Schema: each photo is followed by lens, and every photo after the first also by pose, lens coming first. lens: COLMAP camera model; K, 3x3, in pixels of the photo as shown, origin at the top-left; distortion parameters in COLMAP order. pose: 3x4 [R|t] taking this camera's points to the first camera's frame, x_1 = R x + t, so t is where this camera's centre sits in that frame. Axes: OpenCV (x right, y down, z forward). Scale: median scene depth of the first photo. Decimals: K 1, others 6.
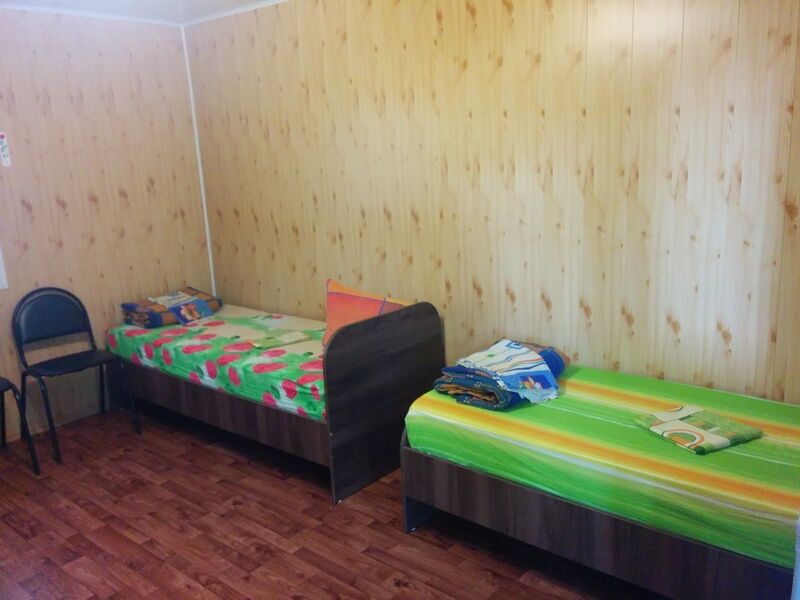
lens RADIAL K [[691.0, 0, 400.0], [0, 691.0, 300.0], [0, 0, 1]] dist [0.073424, -0.115116]
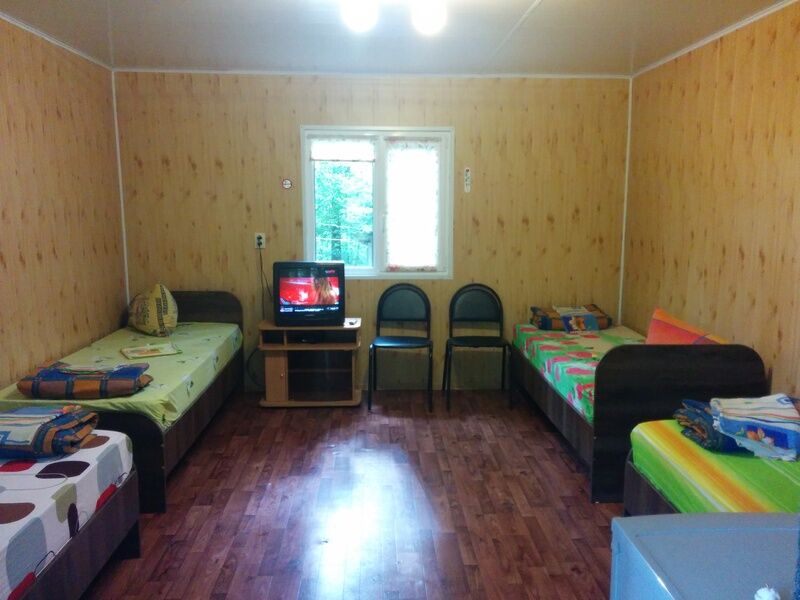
lens RADIAL K [[691.0, 0, 400.0], [0, 691.0, 300.0], [0, 0, 1]] dist [0.073424, -0.115116]
pose [[0.675515, 0.152843, -0.721331, 0.440529], [-0.193558, 0.980730, 0.026543, 0.008333], [0.711487, 0.121689, 0.692082, -0.016699]]
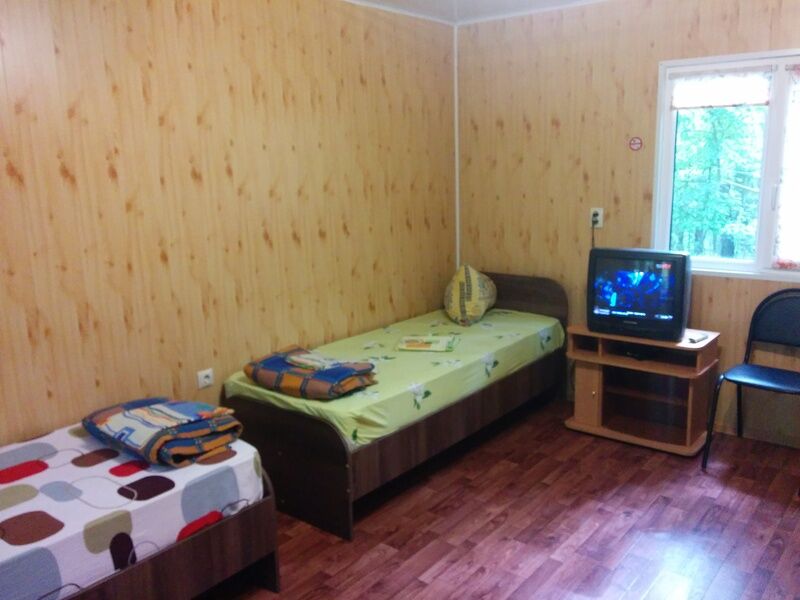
lens RADIAL K [[691.0, 0, 400.0], [0, 691.0, 300.0], [0, 0, 1]] dist [0.073424, -0.115116]
pose [[0.028123, 0.239800, -0.970415, 0.294266], [-0.194596, 0.953539, 0.229990, -0.106594], [0.980480, 0.182371, 0.073481, 0.453073]]
